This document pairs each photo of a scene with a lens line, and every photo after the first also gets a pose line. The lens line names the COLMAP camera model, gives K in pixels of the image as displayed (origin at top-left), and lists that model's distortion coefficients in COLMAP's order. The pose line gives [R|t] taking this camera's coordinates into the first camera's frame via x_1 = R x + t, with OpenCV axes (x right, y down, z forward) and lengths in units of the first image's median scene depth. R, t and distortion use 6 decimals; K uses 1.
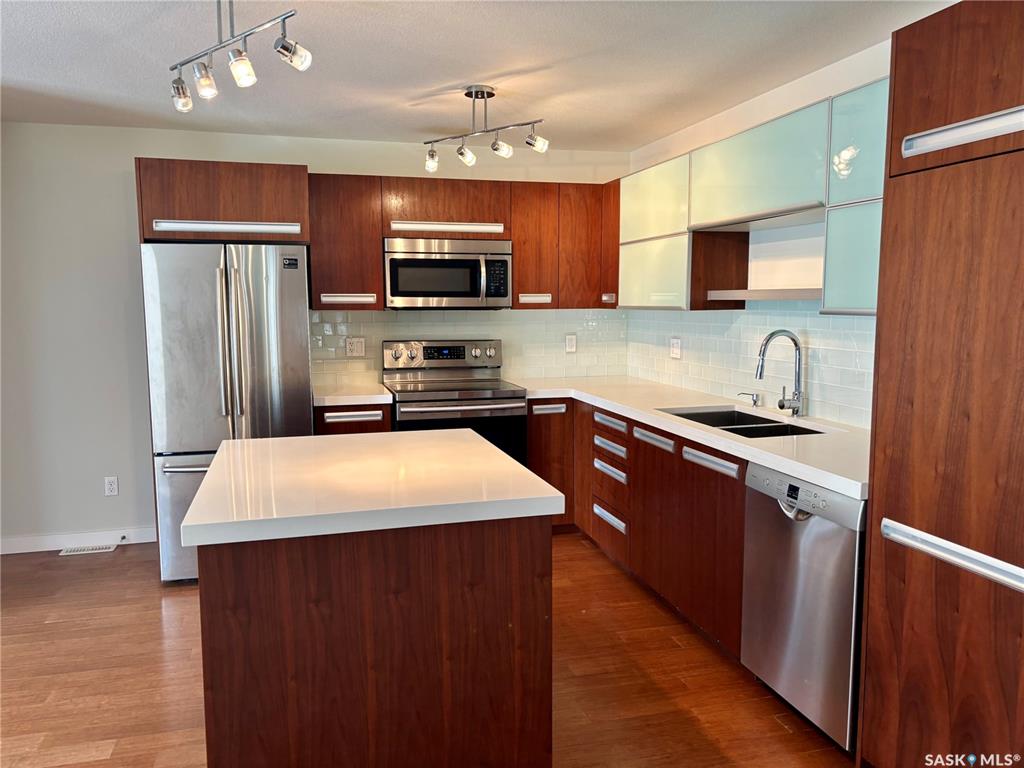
lens RADIAL K [[787.0, 0, 512.0], [0, 787.0, 384.0], [0, 0, 1]] dist [0.050961, -0.001315]
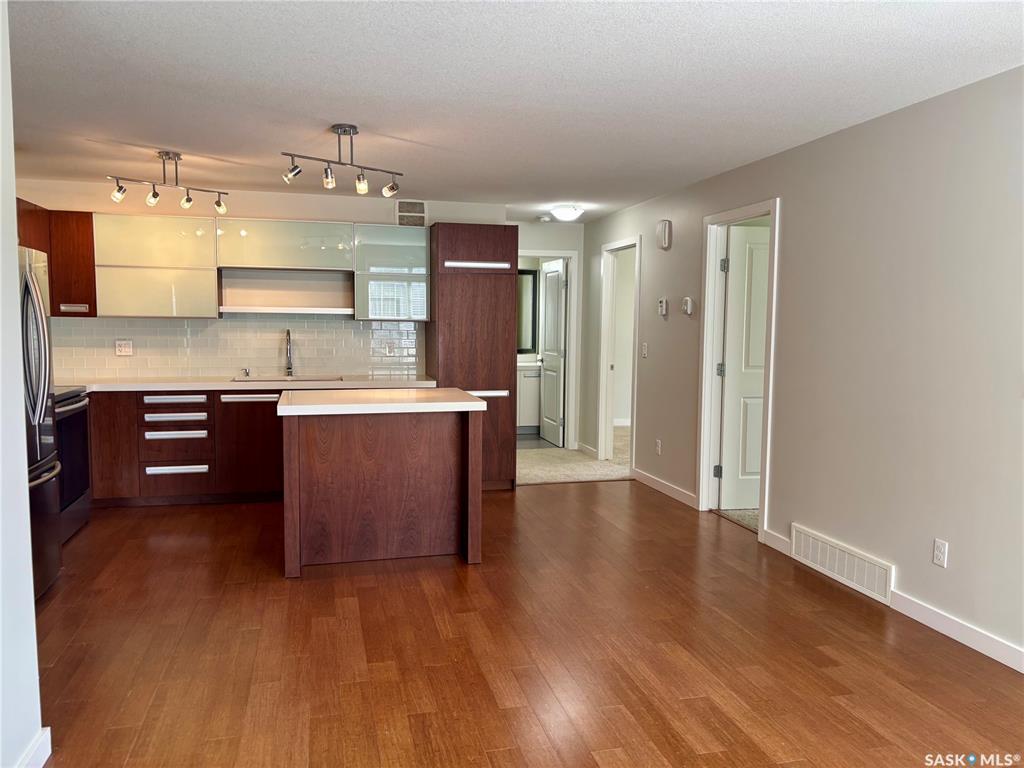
lens RADIAL K [[787.0, 0, 512.0], [0, 787.0, 384.0], [0, 0, 1]] dist [0.050961, -0.001315]
pose [[0.022642, -0.083442, 0.996255, -1.132780], [0.098675, 0.991832, 0.080829, -0.030462], [-0.994862, 0.096476, 0.030691, 0.338425]]
